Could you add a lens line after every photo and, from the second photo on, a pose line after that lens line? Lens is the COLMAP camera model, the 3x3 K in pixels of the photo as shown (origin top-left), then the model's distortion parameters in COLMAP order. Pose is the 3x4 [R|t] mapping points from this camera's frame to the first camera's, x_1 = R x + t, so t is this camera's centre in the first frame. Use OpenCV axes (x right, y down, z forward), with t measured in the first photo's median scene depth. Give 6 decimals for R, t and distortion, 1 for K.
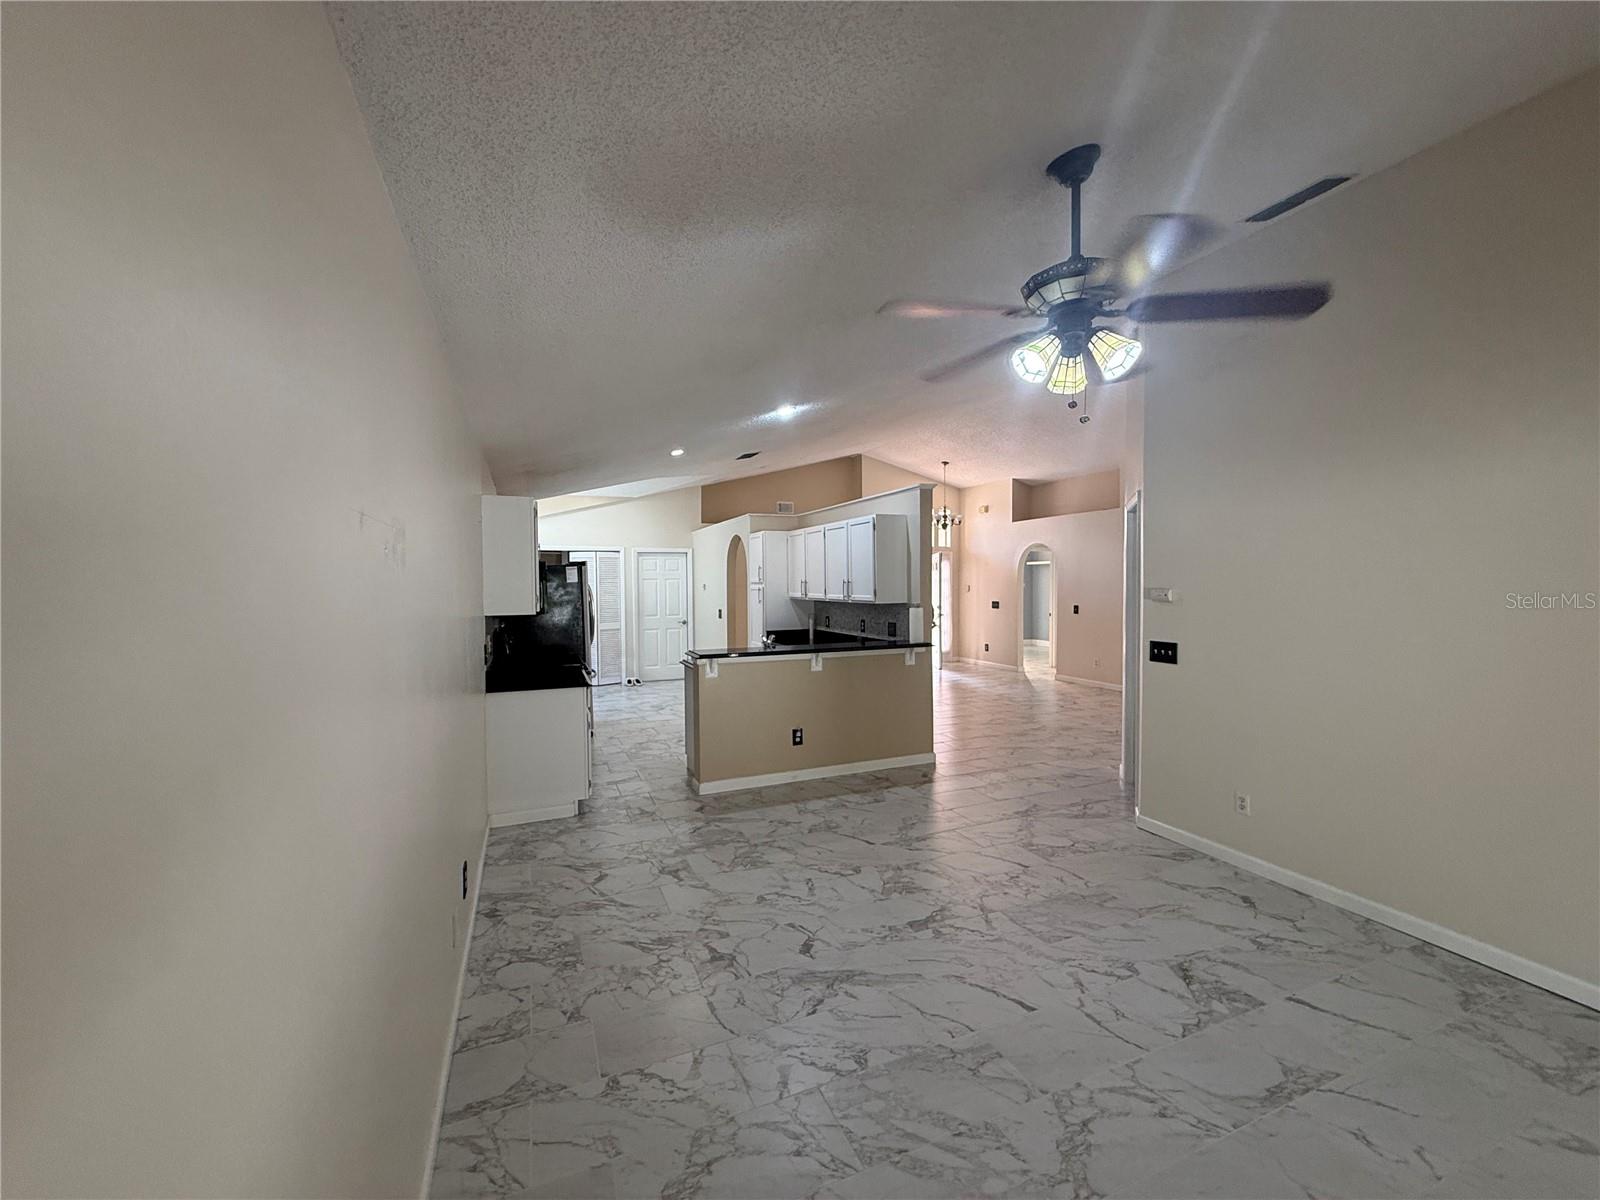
lens RADIAL K [[639.3, 0, 797.6], [0, 639.3, 600.4], [0, 0, 1]] dist [-0.001797, 0.000812]
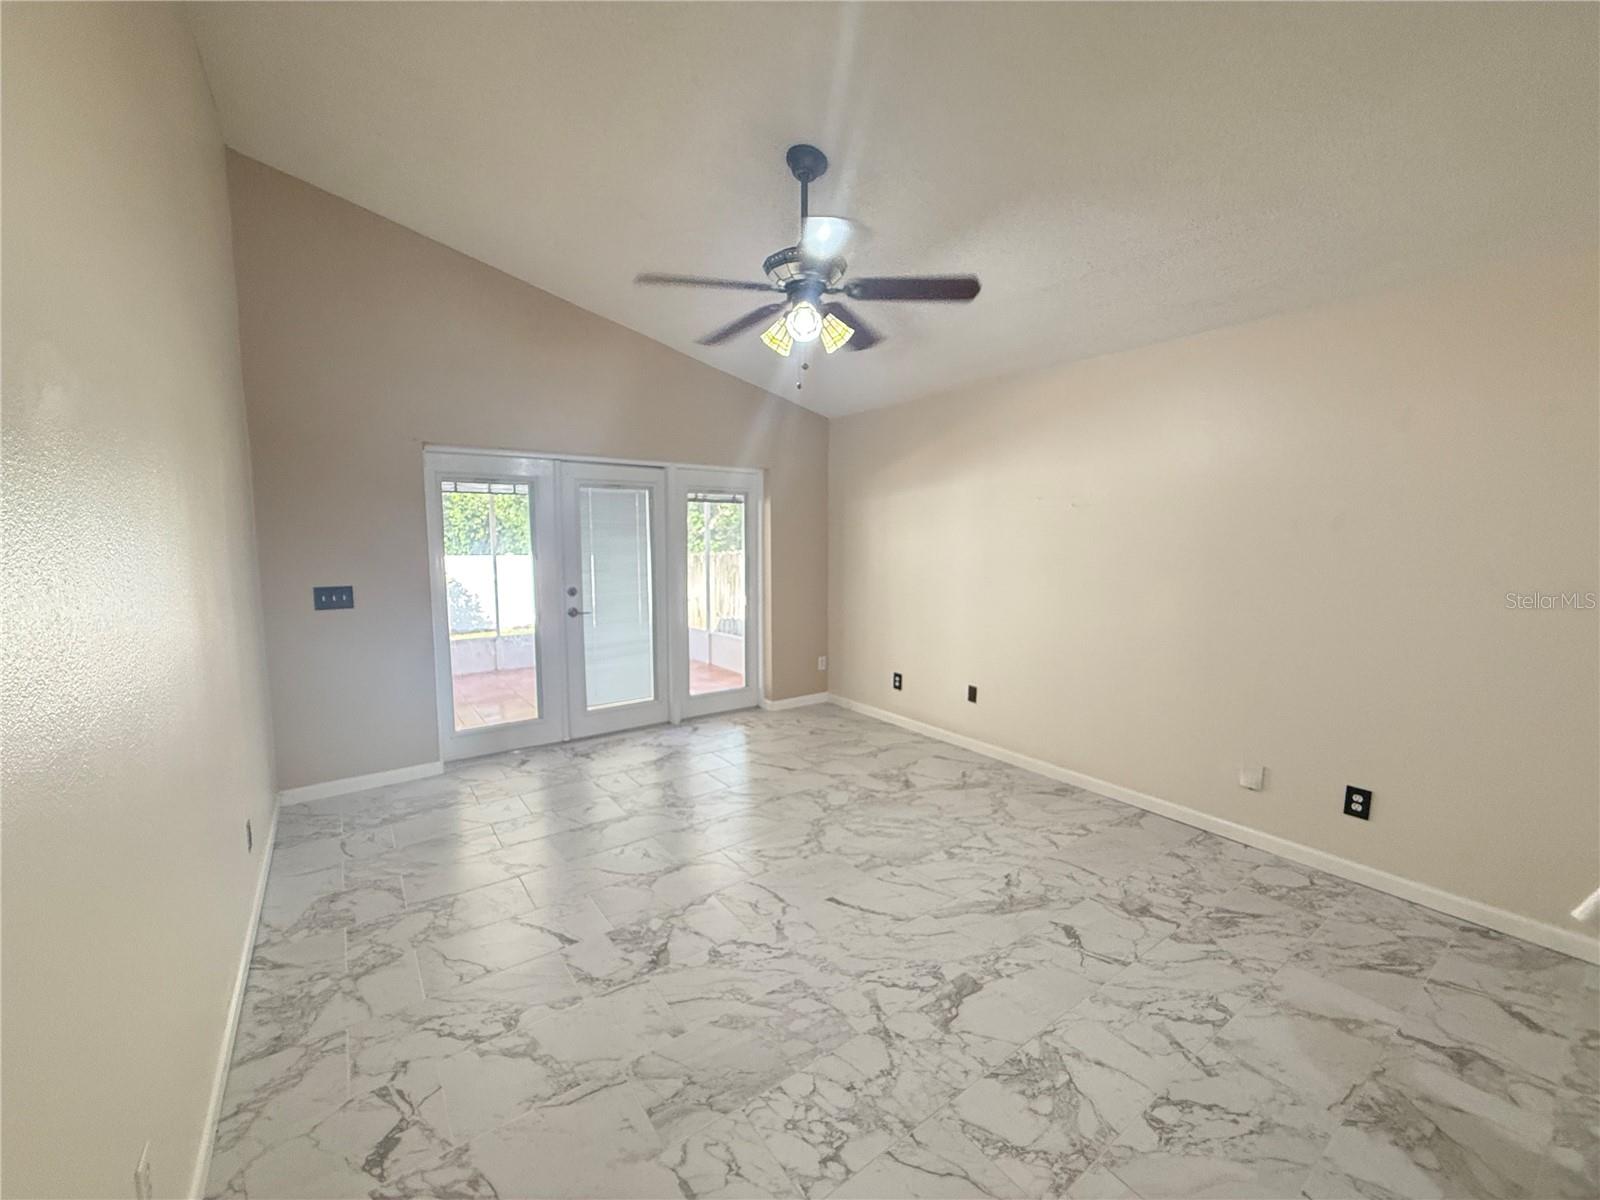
lens RADIAL K [[639.3, 0, 798.9], [0, 639.3, 595.0], [0, 0, 1]] dist [-0.001797, 0.000812]
pose [[-0.974255, 0.029220, -0.223548, 0.237509], [0.001025, 0.992129, 0.125214, -0.009153], [0.225447, 0.121761, -0.966617, 0.727974]]
